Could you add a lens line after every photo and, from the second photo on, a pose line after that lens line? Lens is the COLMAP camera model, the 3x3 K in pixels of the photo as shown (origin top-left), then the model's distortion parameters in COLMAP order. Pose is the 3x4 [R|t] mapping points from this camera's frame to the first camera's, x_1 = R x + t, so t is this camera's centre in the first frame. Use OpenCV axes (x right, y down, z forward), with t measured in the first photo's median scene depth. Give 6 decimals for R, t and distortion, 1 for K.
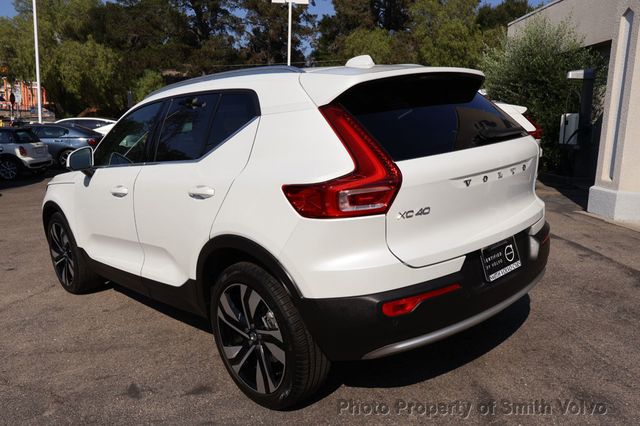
lens RADIAL K [[541.8, 0, 315.4], [0, 541.8, 209.2], [0, 0, 1]] dist [-0.005275, 0.007323]
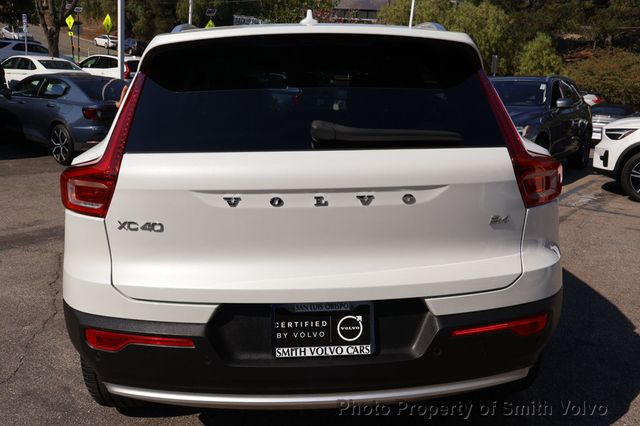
lens RADIAL K [[541.8, 0, 321.1], [0, 541.8, 217.1], [0, 0, 1]] dist [-0.005275, 0.007323]
pose [[0.745830, 0.216608, -0.629936, 0.174317], [-0.167994, 0.976251, 0.136790, -0.030957], [0.644606, 0.003804, 0.764506, 0.124605]]
